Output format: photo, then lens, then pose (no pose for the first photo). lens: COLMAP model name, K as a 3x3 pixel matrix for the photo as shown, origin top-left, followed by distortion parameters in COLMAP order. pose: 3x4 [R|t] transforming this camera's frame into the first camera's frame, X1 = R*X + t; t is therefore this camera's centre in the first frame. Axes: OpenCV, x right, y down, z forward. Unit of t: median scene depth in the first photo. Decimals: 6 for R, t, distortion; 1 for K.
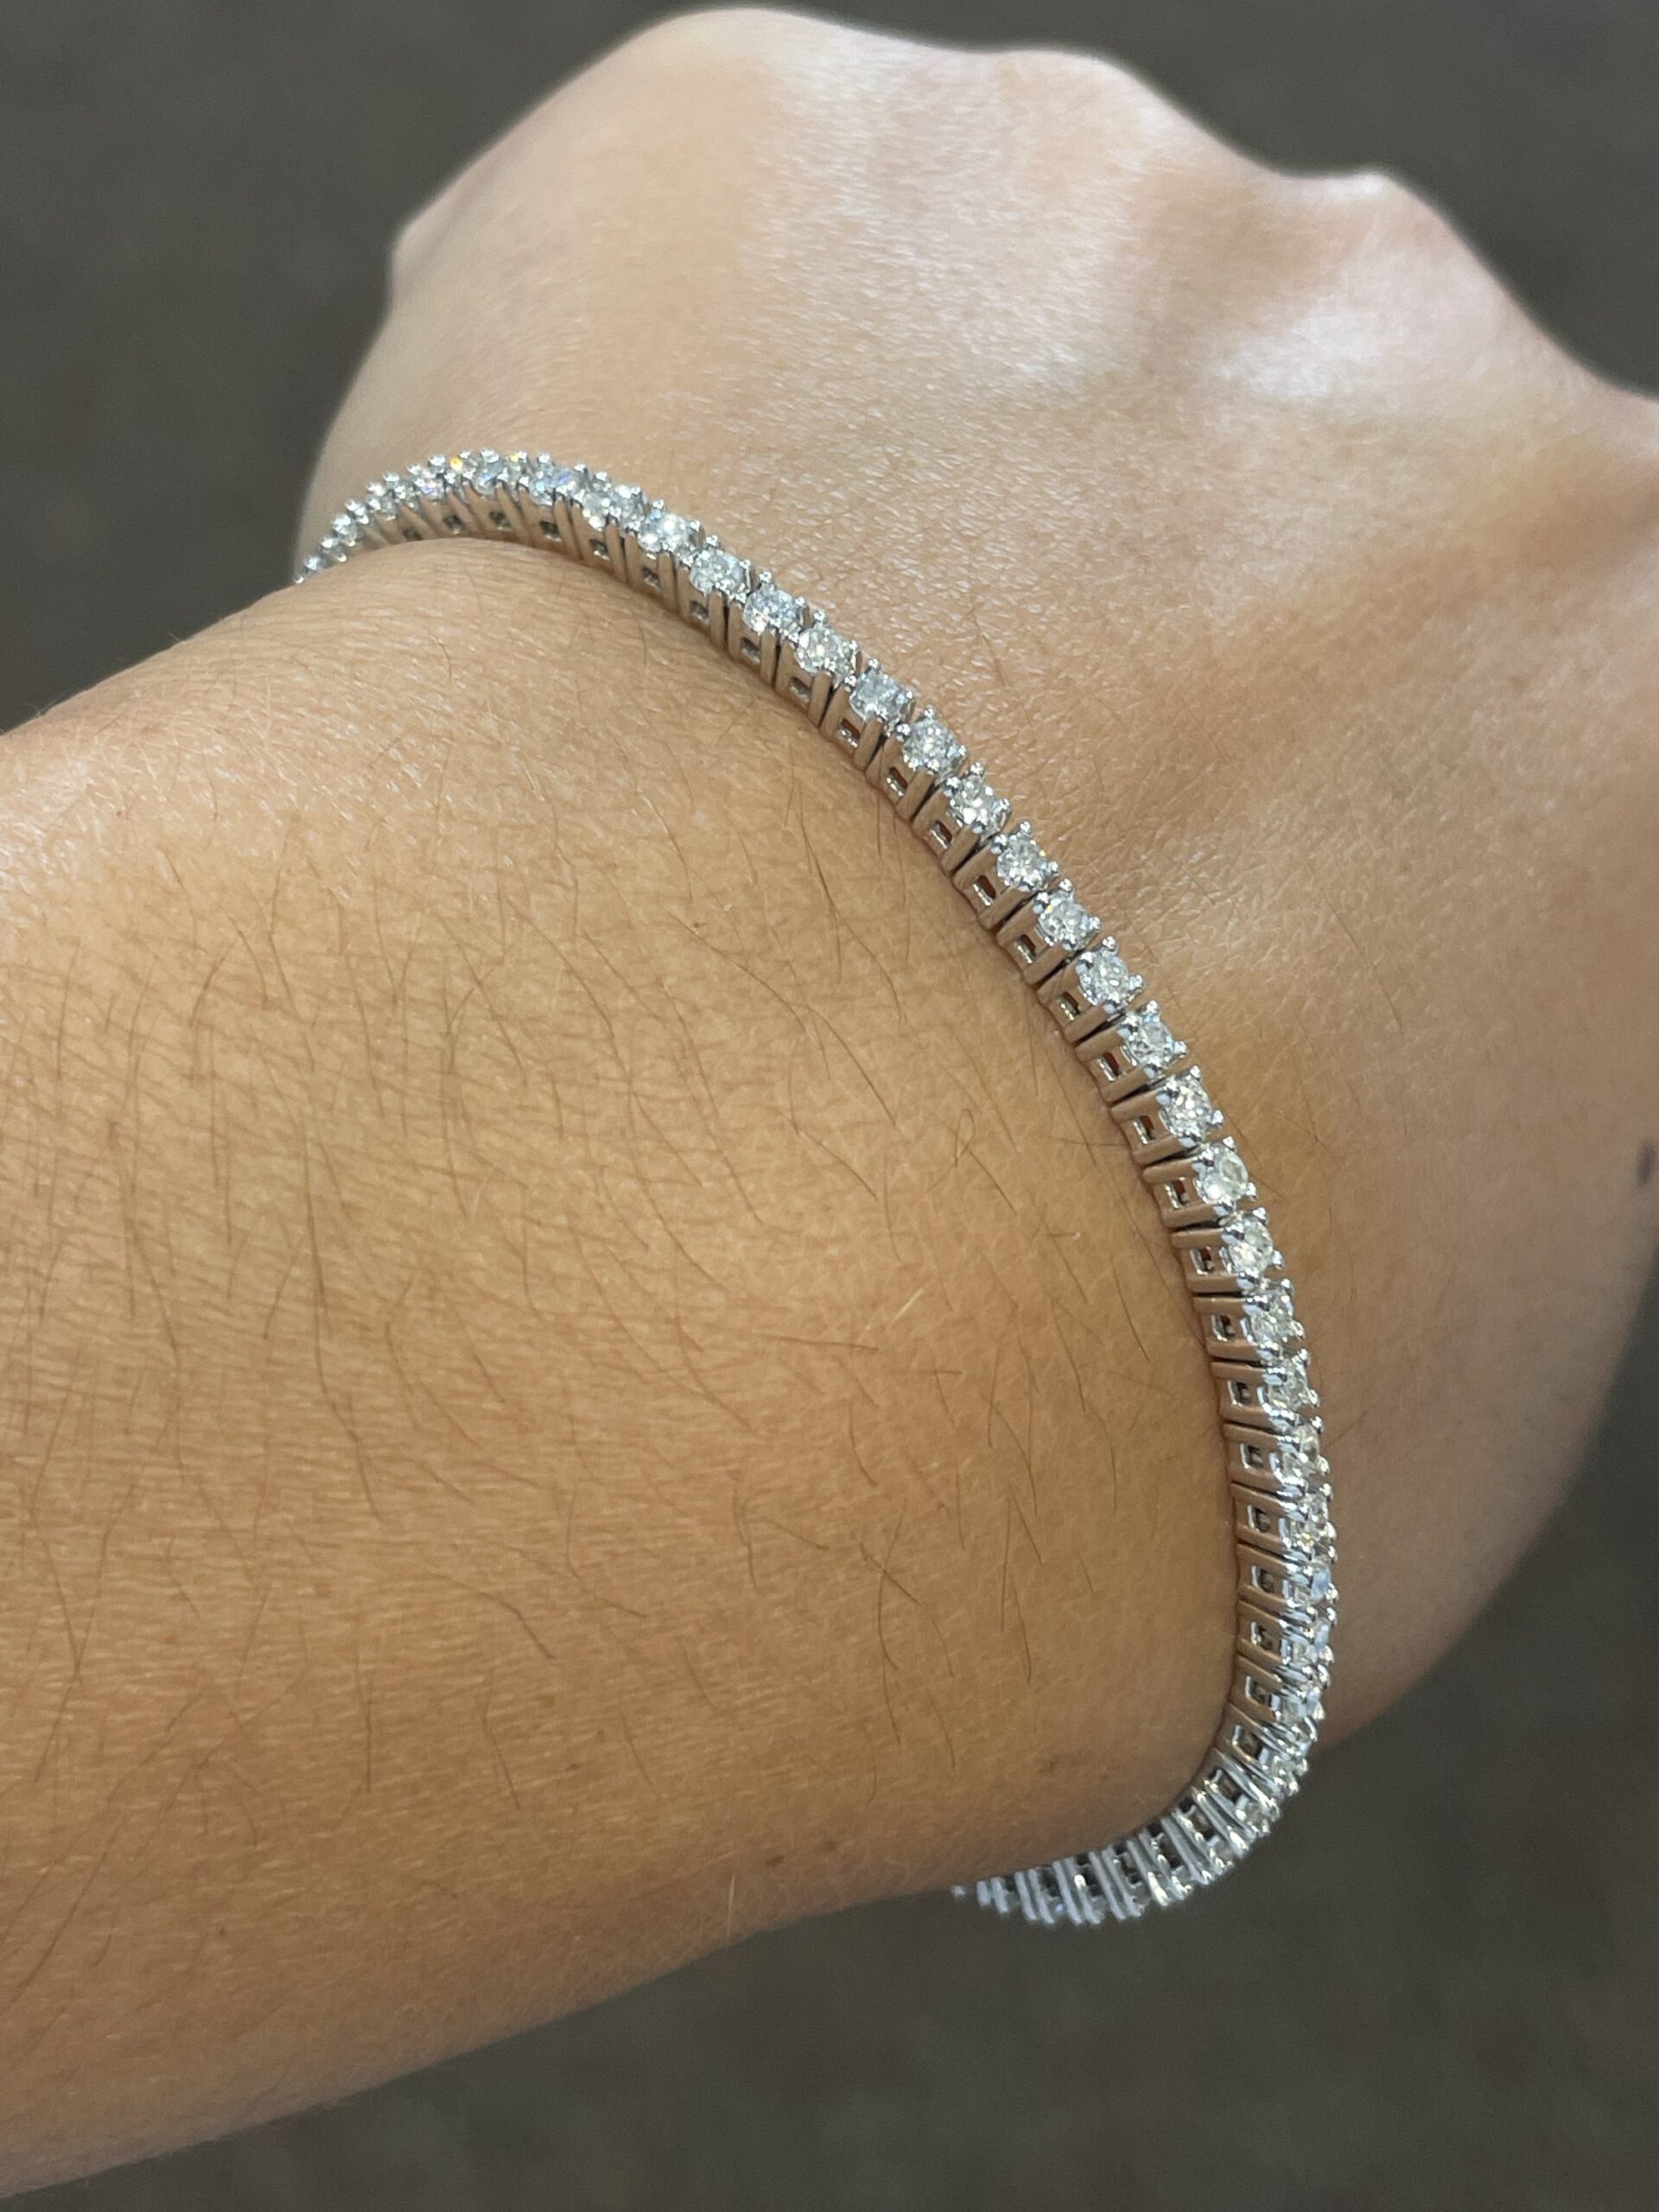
lens RADIAL K [[3397.5, 0, 829.5], [0, 3397.5, 1106.0], [0, 0, 1]] dist [-0.436588, 3.438296]
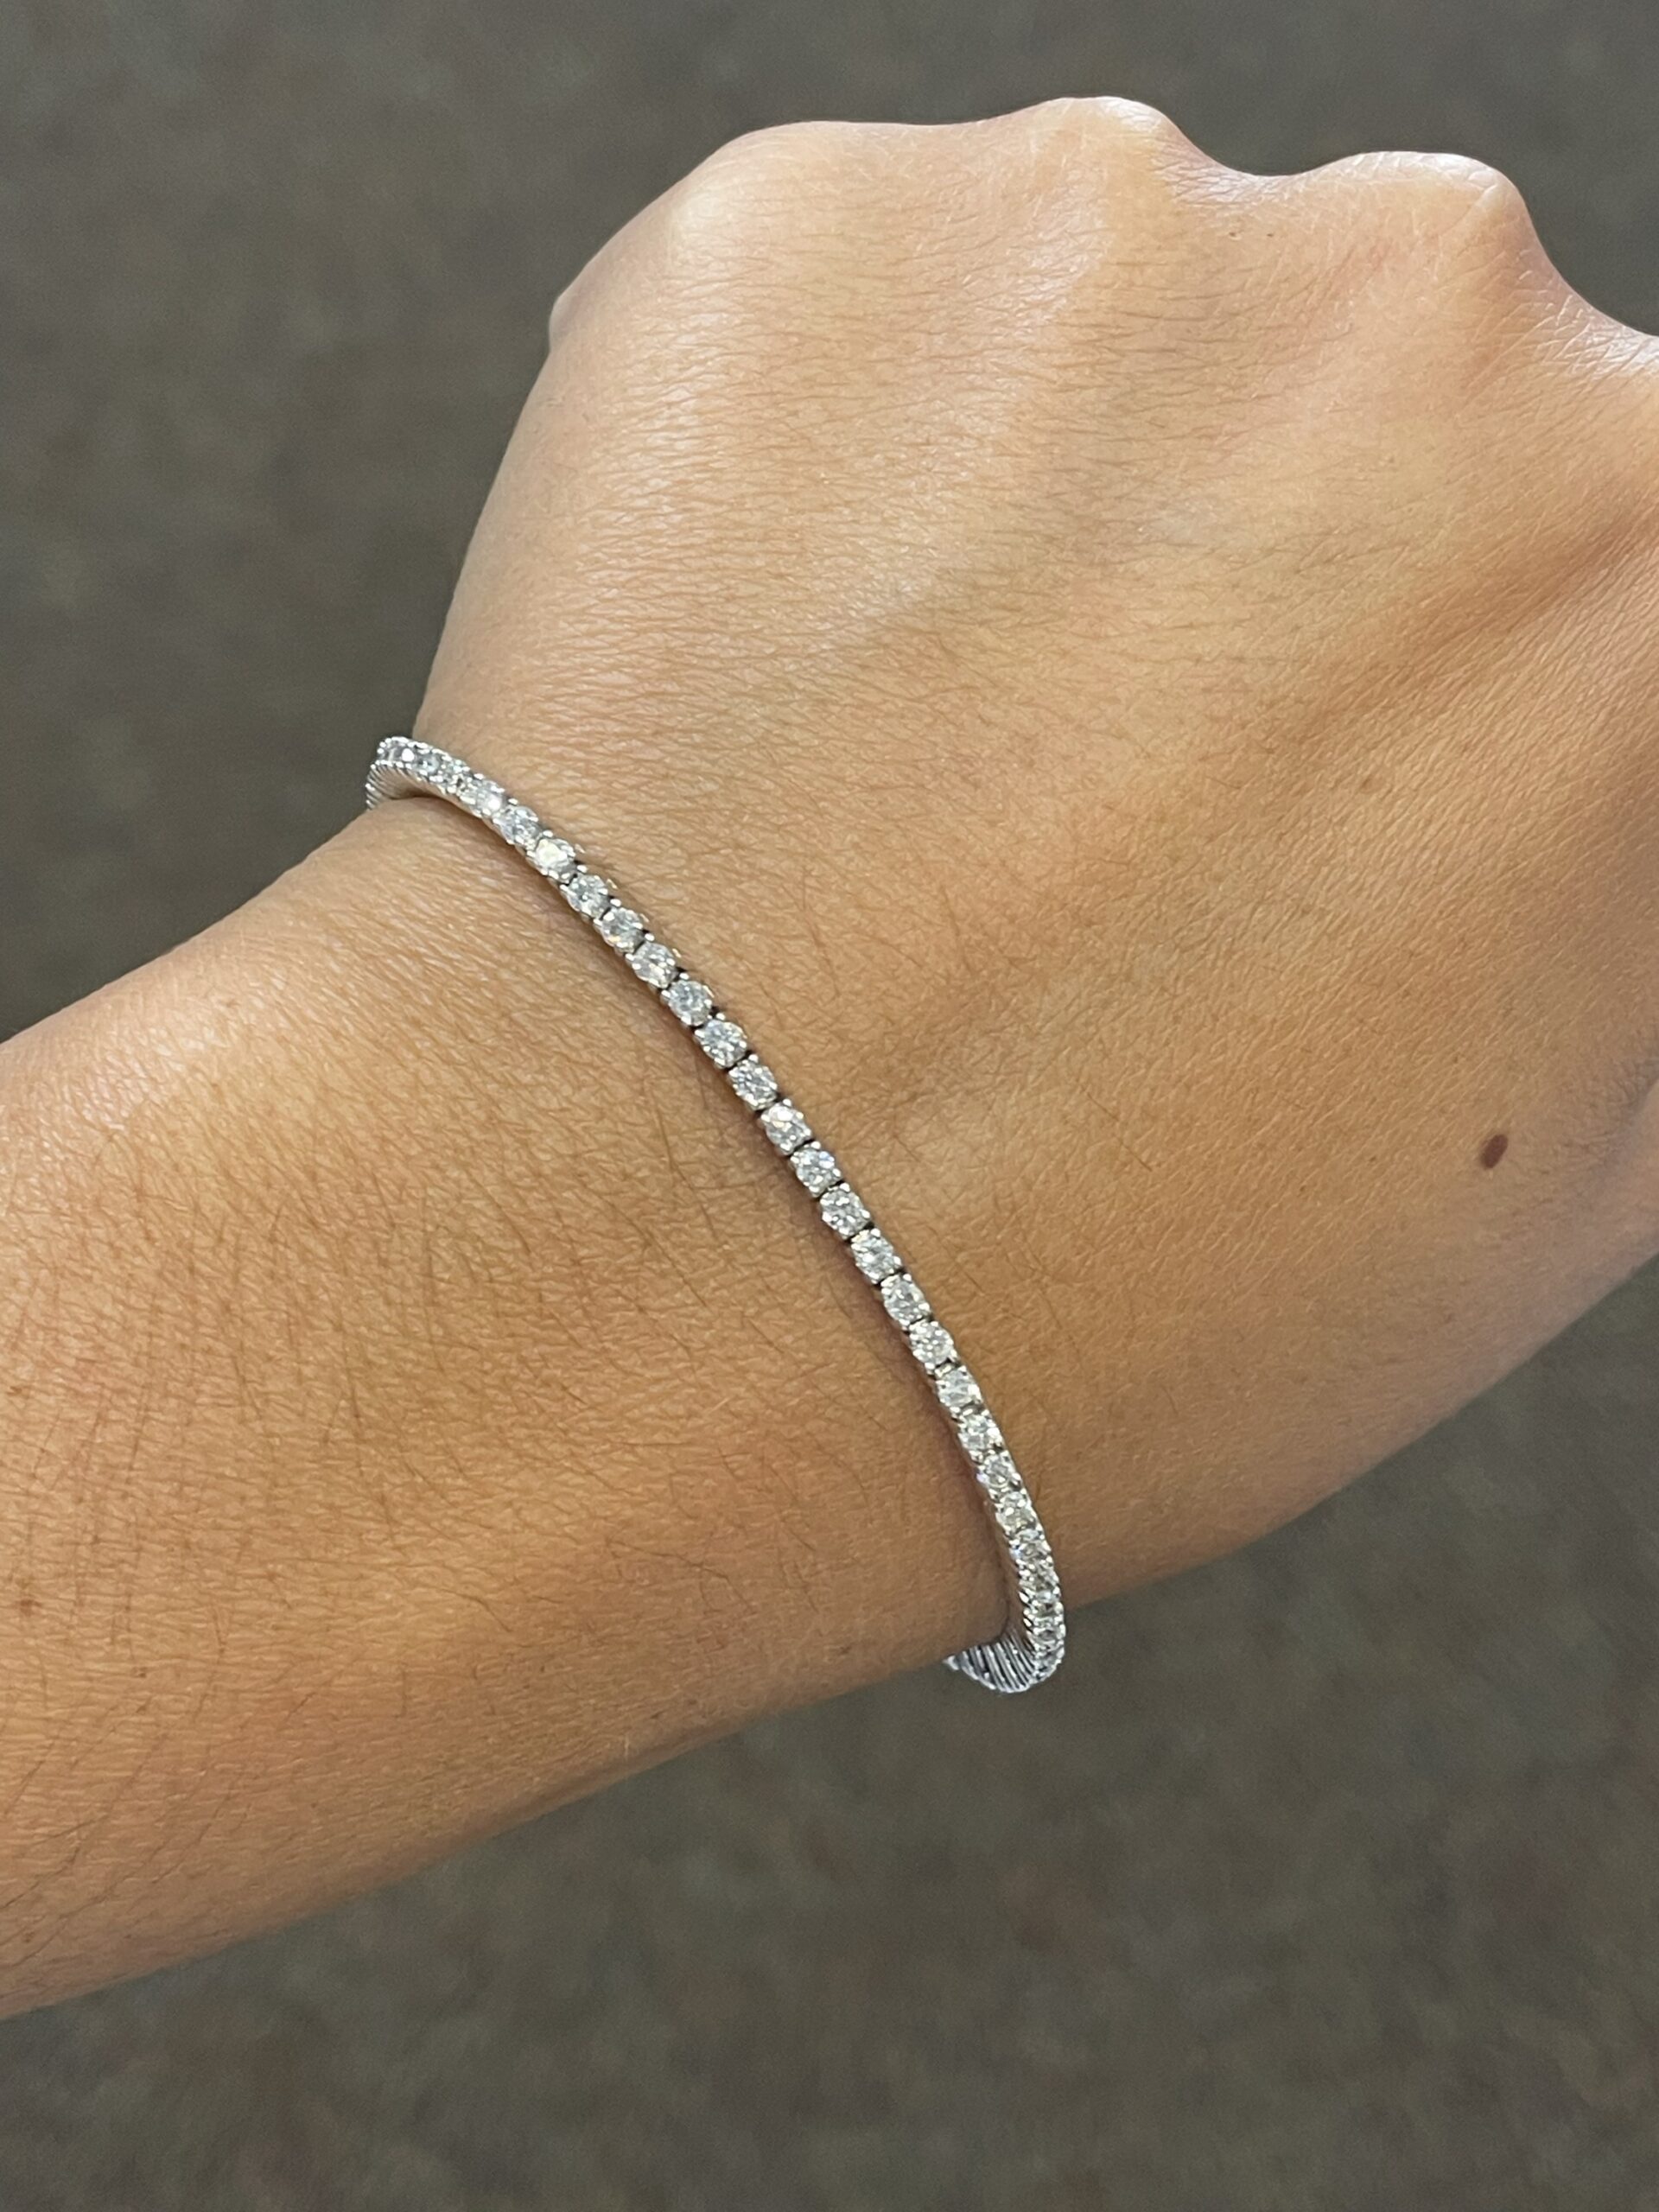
lens RADIAL K [[3397.5, 0, 829.5], [0, 3397.5, 1106.0], [0, 0, 1]] dist [-0.436588, 3.438296]
pose [[0.999958, -0.006195, 0.006697, 0.076690], [0.006243, 0.999955, -0.007074, -0.084763], [-0.006653, 0.007116, 0.999953, -0.688115]]
